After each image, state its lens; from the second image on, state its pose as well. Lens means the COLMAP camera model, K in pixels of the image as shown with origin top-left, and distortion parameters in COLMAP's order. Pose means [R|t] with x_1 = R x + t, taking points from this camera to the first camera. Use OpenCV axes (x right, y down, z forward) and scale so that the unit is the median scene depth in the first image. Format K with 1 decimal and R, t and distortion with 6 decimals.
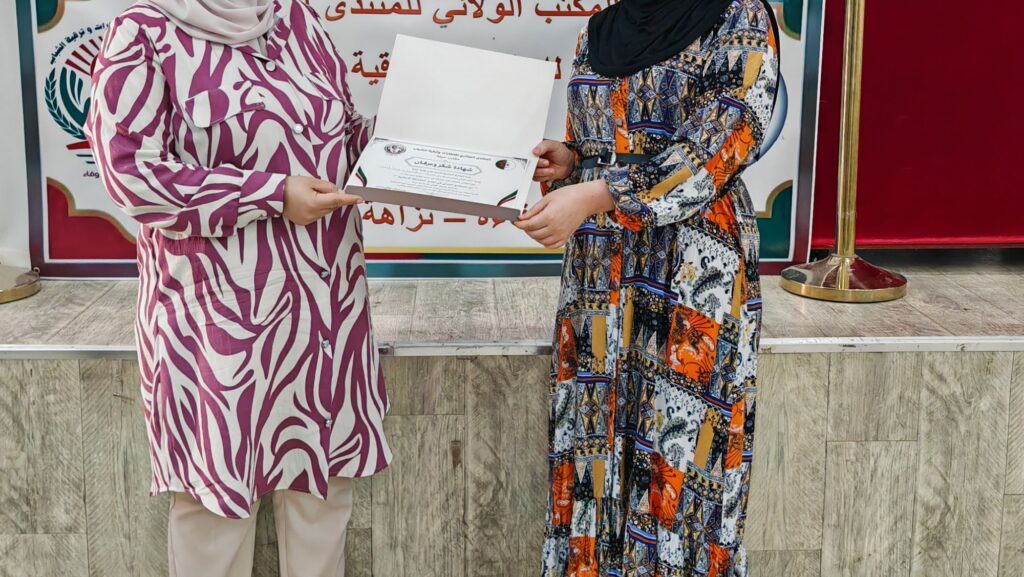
lens RADIAL K [[1303.9, 0, 511.1], [0, 1303.9, 241.6], [0, 0, 1]] dist [0.033640, 0.000000]
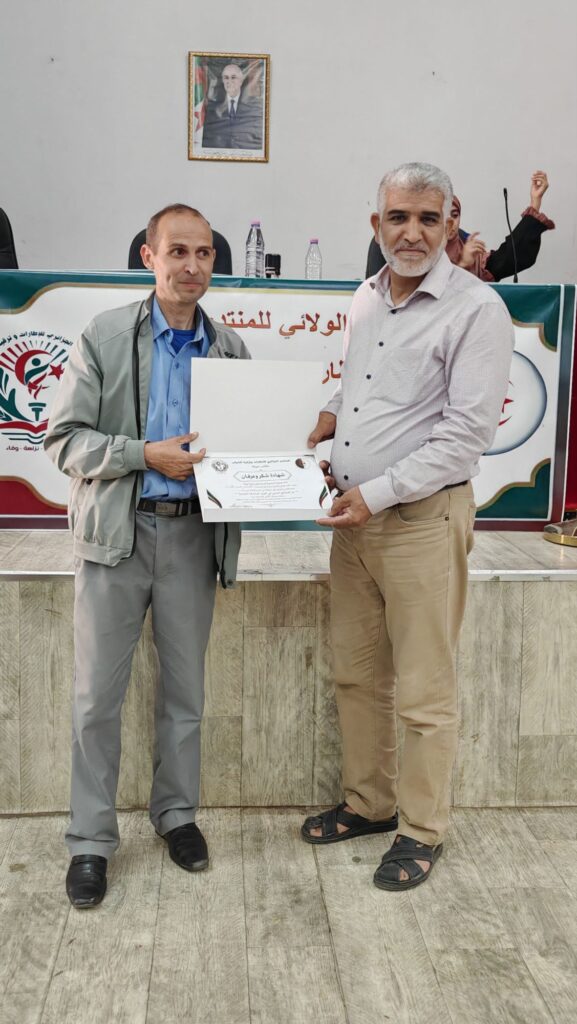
lens RADIAL K [[1048.1, 0, 300.2], [0, 1048.1, 478.4], [0, 0, 1]] dist [0.040460, 0.000000]
pose [[0.999323, 0.007679, 0.035974, -0.087440], [-0.005242, 0.997714, -0.067370, 0.054396], [-0.036409, 0.067136, 0.997079, -0.047334]]
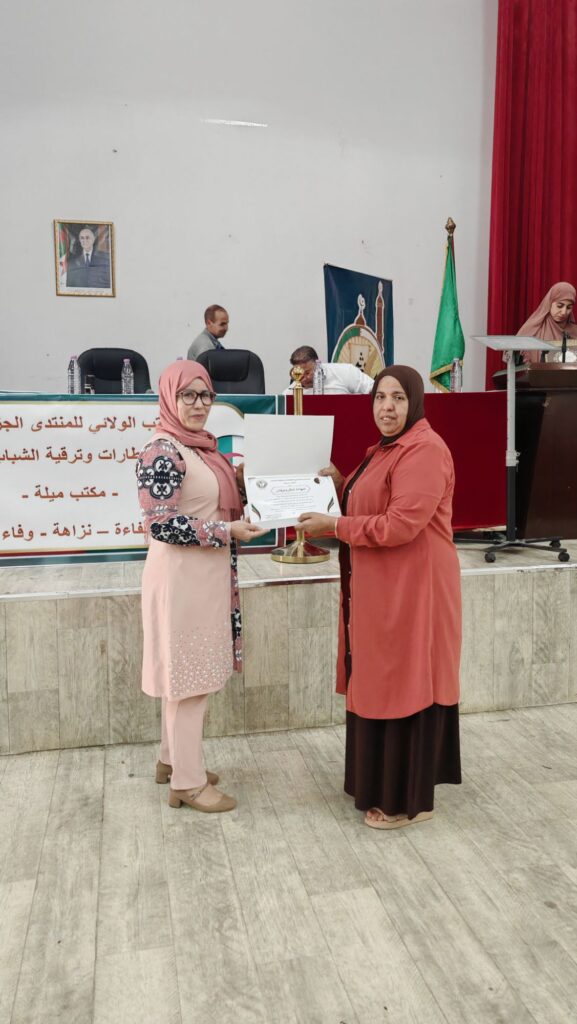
lens RADIAL K [[779.9, 0, 292.2], [0, 779.9, 487.0], [0, 0, 1]] dist [0.046567, -0.036916]
pose [[0.984917, -0.028288, 0.170701, 0.044110], [0.044889, 0.994542, -0.094191, 0.046125], [-0.167105, 0.100433, 0.980811, -0.228323]]
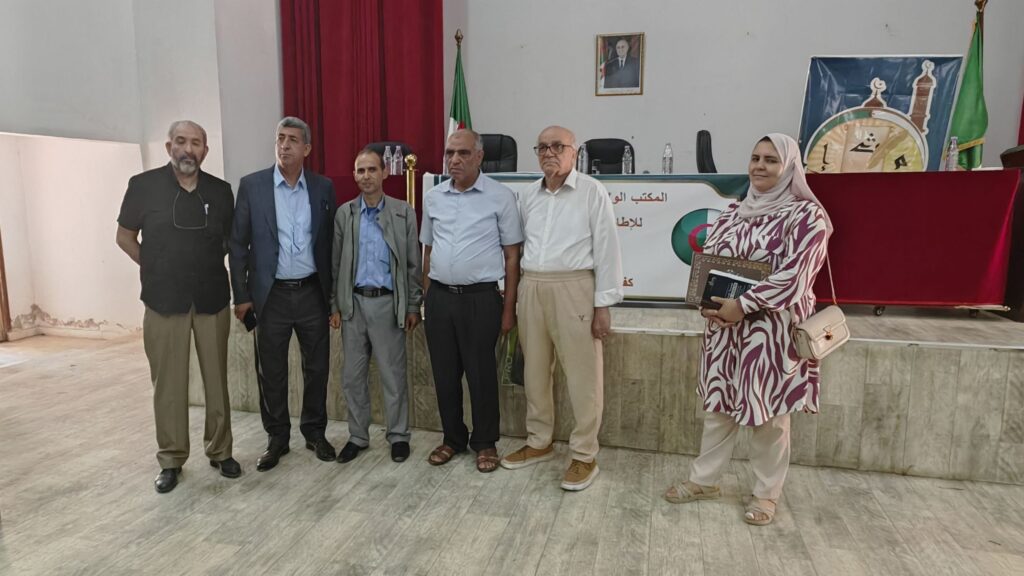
lens RADIAL K [[649.2, 0, 488.5], [0, 649.2, 295.2], [0, 0, 1]] dist [-0.015253, 0.009695]
pose [[0.952738, 0.035855, -0.301670, 0.158719], [-0.047740, 0.998343, -0.032114, 0.066522], [0.300019, 0.044998, 0.952871, -0.274105]]
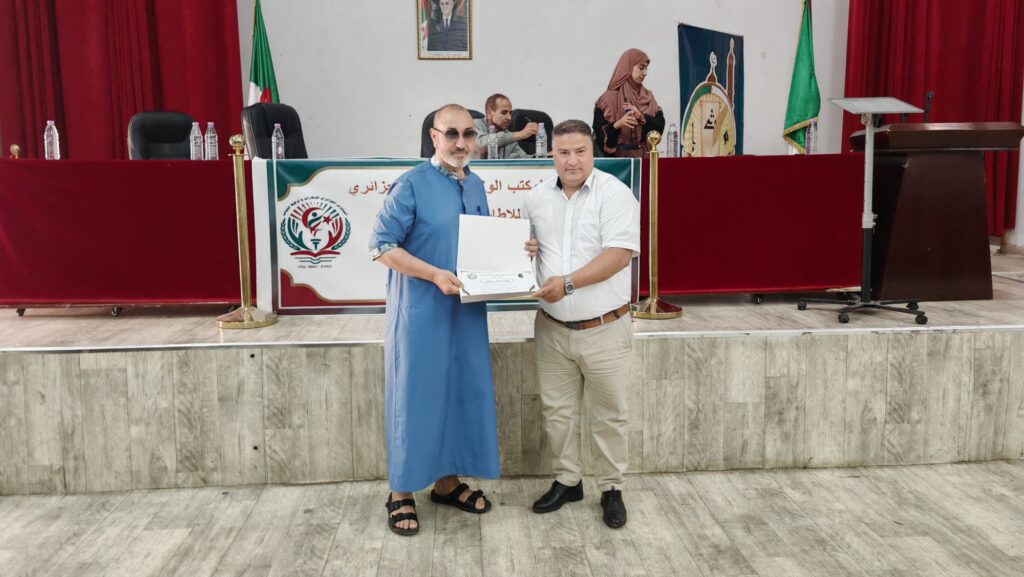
lens RADIAL K [[779.9, 0, 508.4], [0, 779.9, 255.2], [0, 0, 1]] dist [0.046567, -0.036916]
pose [[0.999707, -0.017302, 0.016900, -0.005025], [0.018505, 0.997096, -0.073866, 0.035793], [-0.015573, 0.074157, 0.997125, -0.328960]]
